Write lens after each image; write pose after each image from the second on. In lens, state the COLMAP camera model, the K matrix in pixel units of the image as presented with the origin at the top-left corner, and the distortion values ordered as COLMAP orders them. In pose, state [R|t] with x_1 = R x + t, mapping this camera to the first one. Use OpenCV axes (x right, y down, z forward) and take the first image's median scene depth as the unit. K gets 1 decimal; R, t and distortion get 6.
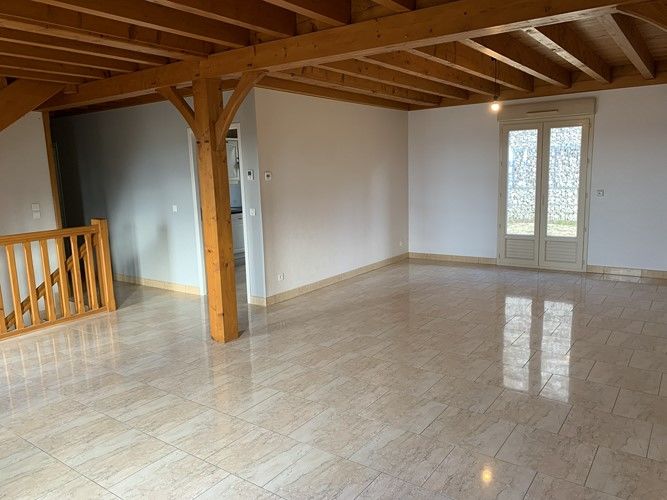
lens RADIAL K [[504.3, 0, 334.9], [0, 504.3, 252.0], [0, 0, 1]] dist [0.023854, -0.028448]
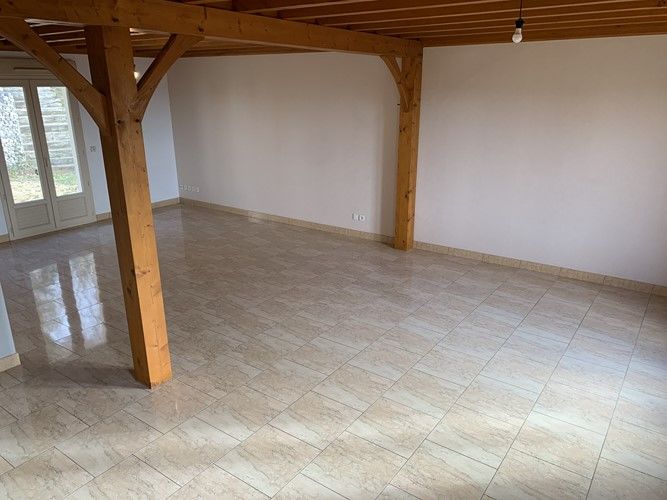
lens RADIAL K [[504.3, 0, 336.7], [0, 504.3, 253.0], [0, 0, 1]] dist [0.023854, -0.028448]
pose [[-0.004725, -0.286707, 0.958007, -0.879592], [0.172246, 0.943465, 0.283204, -0.175294], [-0.985043, 0.166351, 0.044927, 0.646921]]
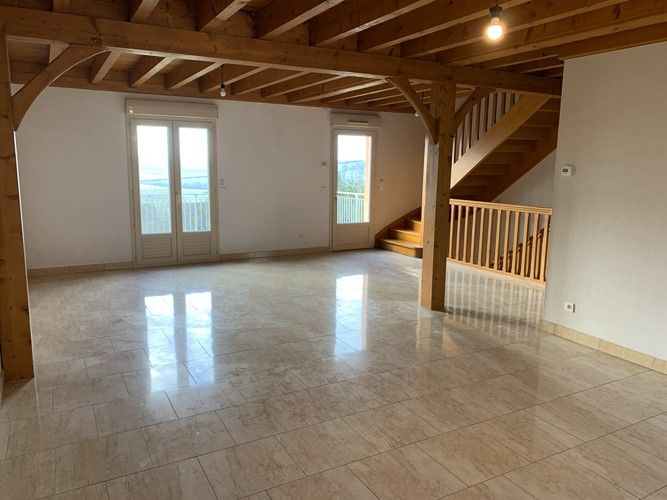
lens RADIAL K [[504.3, 0, 332.2], [0, 504.3, 245.7], [0, 0, 1]] dist [0.023854, -0.028448]
pose [[-0.436323, 0.172429, -0.883114, 0.859027], [-0.150490, 0.953658, 0.260557, -0.222724], [0.887116, 0.246587, -0.390154, 1.184483]]
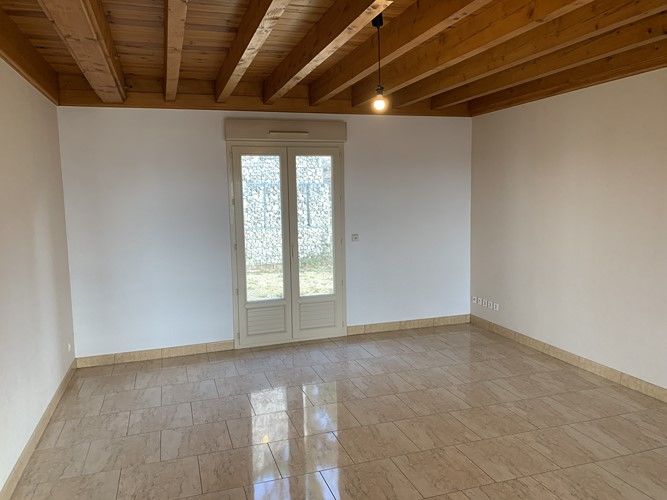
lens RADIAL K [[504.3, 0, 328.6], [0, 504.3, 246.1], [0, 0, 1]] dist [0.023854, -0.028448]
pose [[0.596840, -0.062563, 0.799917, -0.225652], [0.137051, 0.990253, -0.024808, -0.125596], [-0.790569, 0.124436, 0.599597, 0.772641]]
